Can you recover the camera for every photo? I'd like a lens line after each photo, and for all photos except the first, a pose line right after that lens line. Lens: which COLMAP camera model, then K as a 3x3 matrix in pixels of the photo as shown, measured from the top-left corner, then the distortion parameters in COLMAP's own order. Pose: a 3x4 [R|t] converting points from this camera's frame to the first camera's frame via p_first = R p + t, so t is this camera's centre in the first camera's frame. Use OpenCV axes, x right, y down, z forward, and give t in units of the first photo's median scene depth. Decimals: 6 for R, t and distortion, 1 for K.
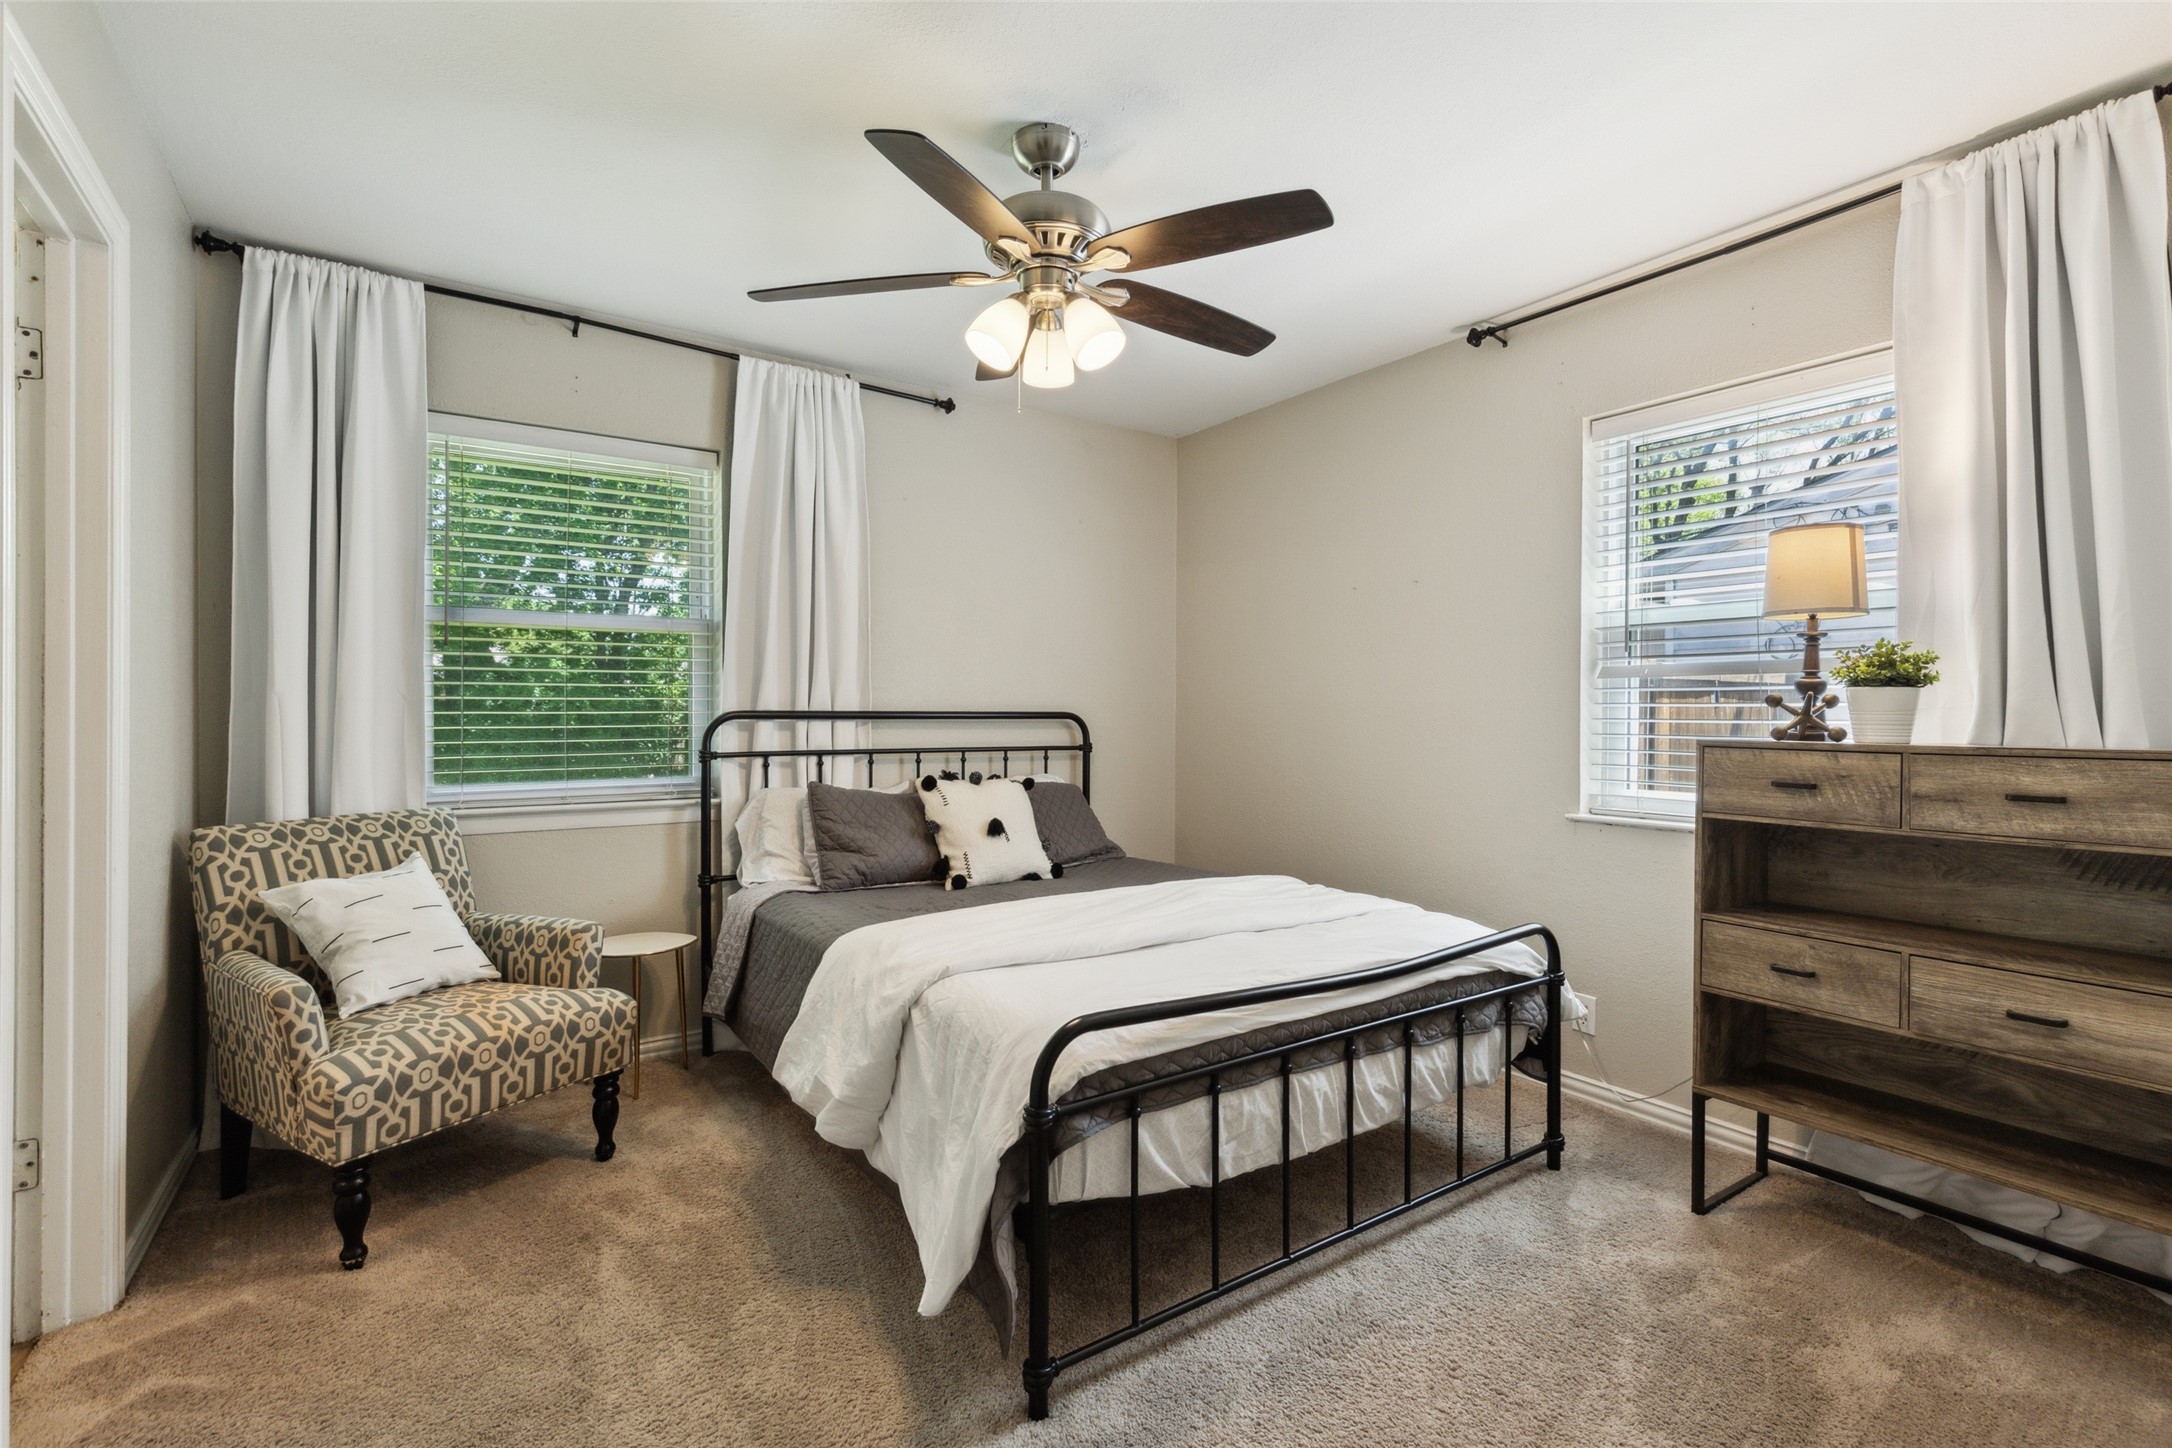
lens RADIAL K [[986.8, 0, 1093.0], [0, 986.8, 707.8], [0, 0, 1]] dist [0.013011, -0.002880]
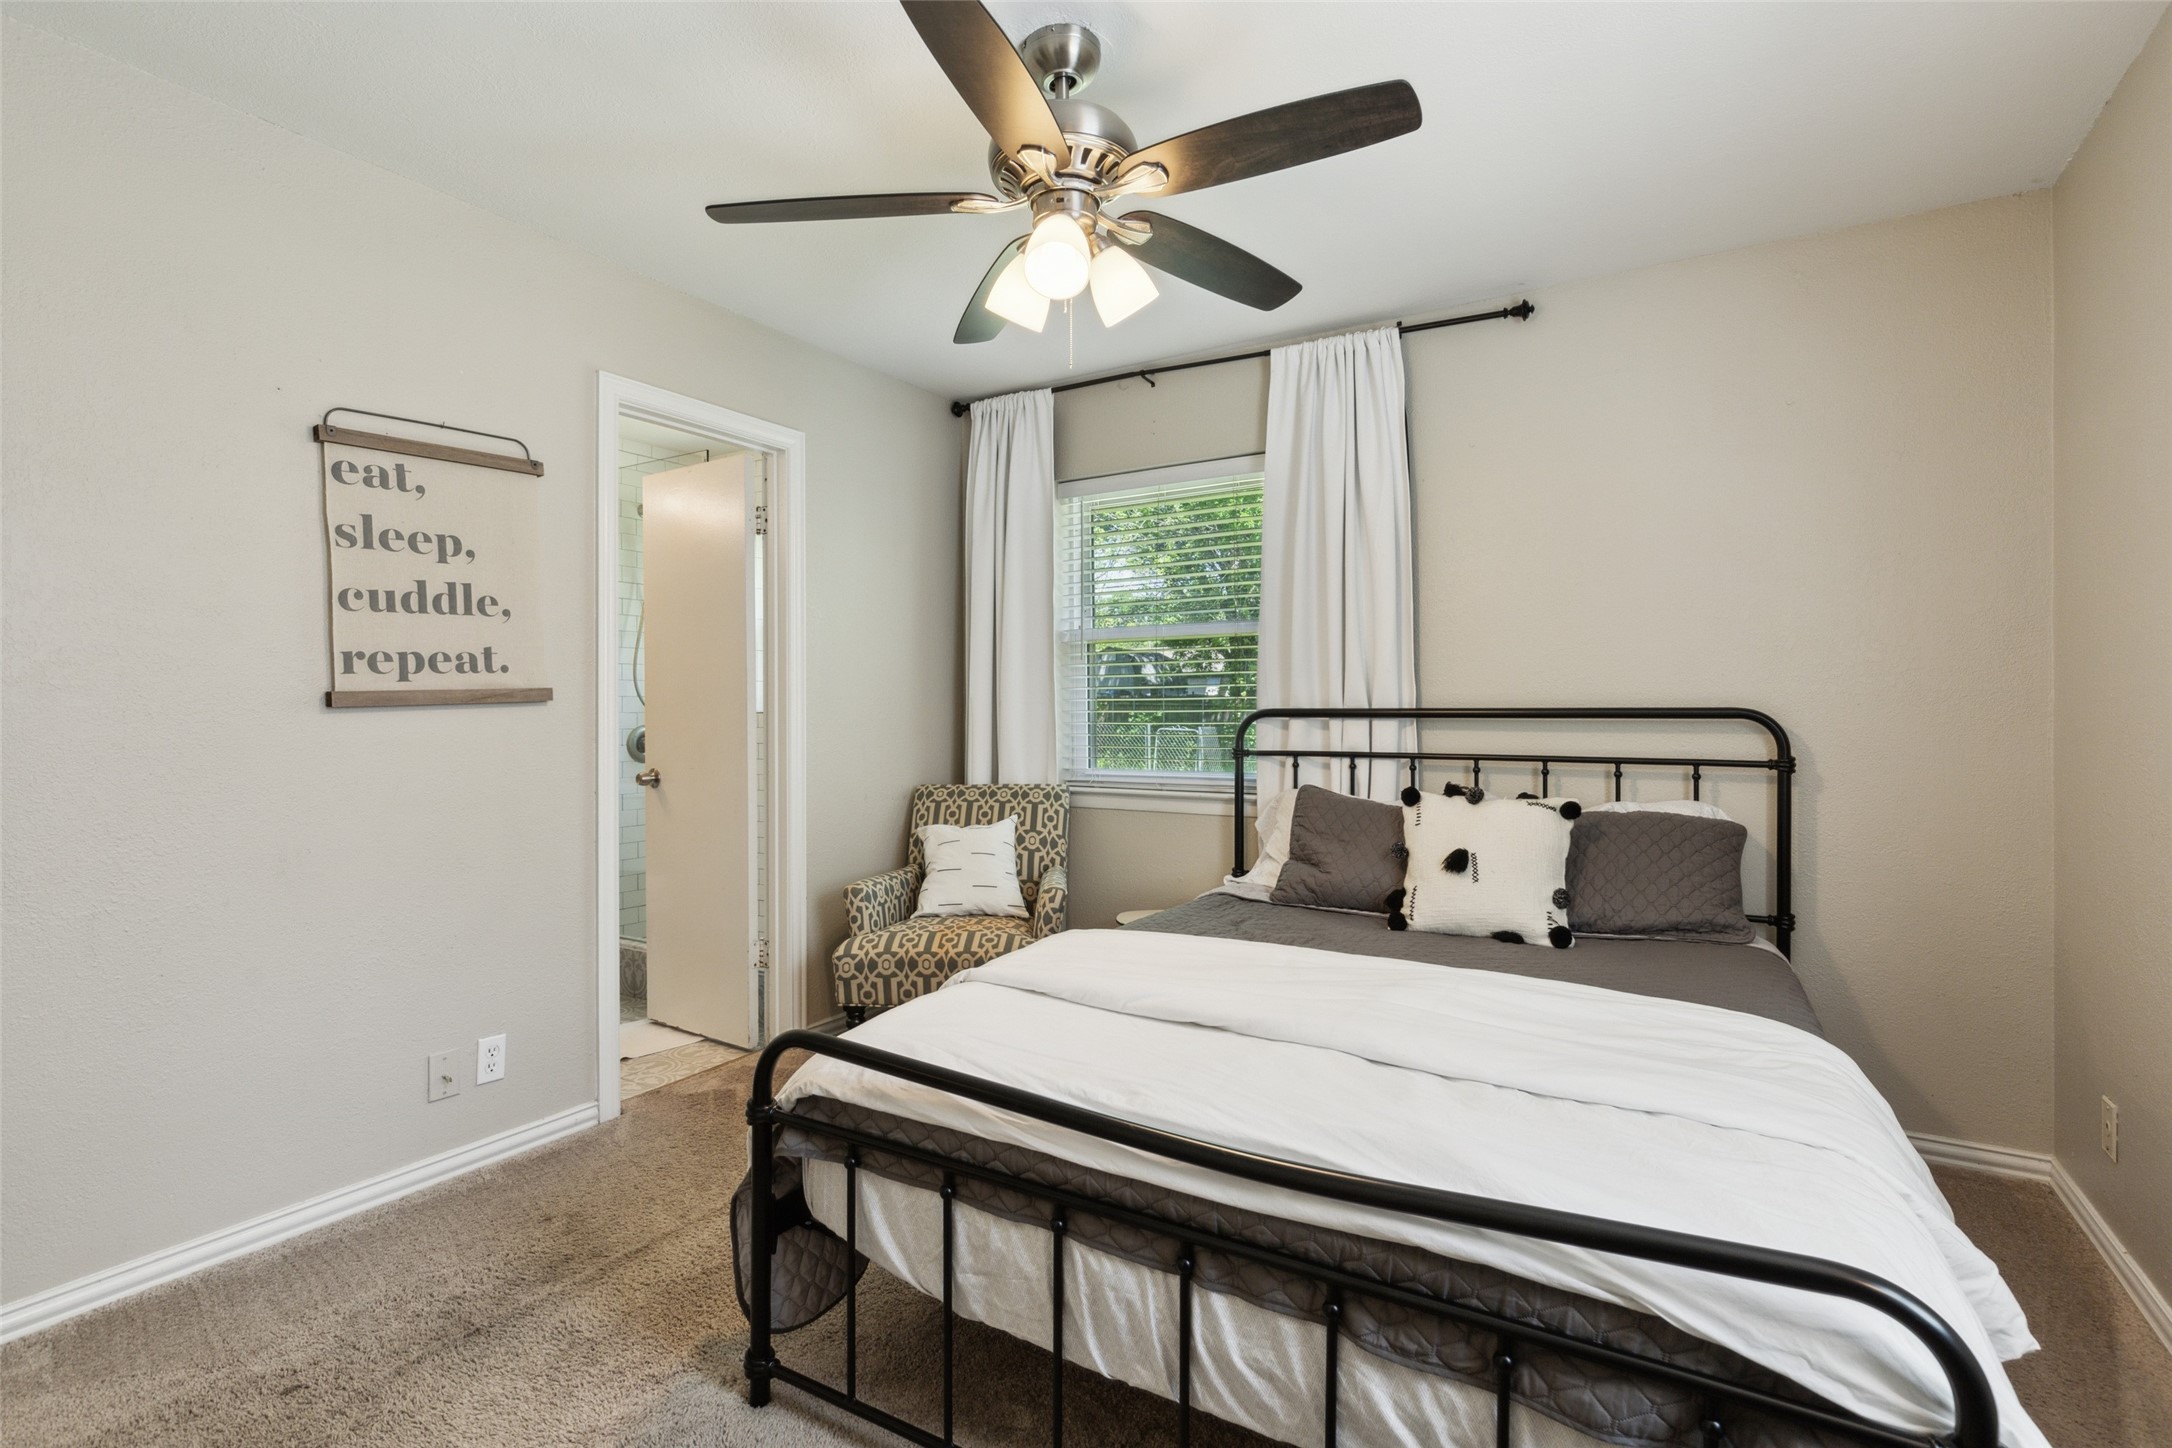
lens RADIAL K [[1007.1, 0, 1088.3], [0, 1007.1, 707.3], [0, 0, 1]] dist [-0.018629, 0.000548]
pose [[0.408721, -0.005811, -0.912641, 0.488550], [0.006702, 0.999972, -0.003365, 0.003774], [0.912635, -0.004741, 0.408748, 0.425949]]
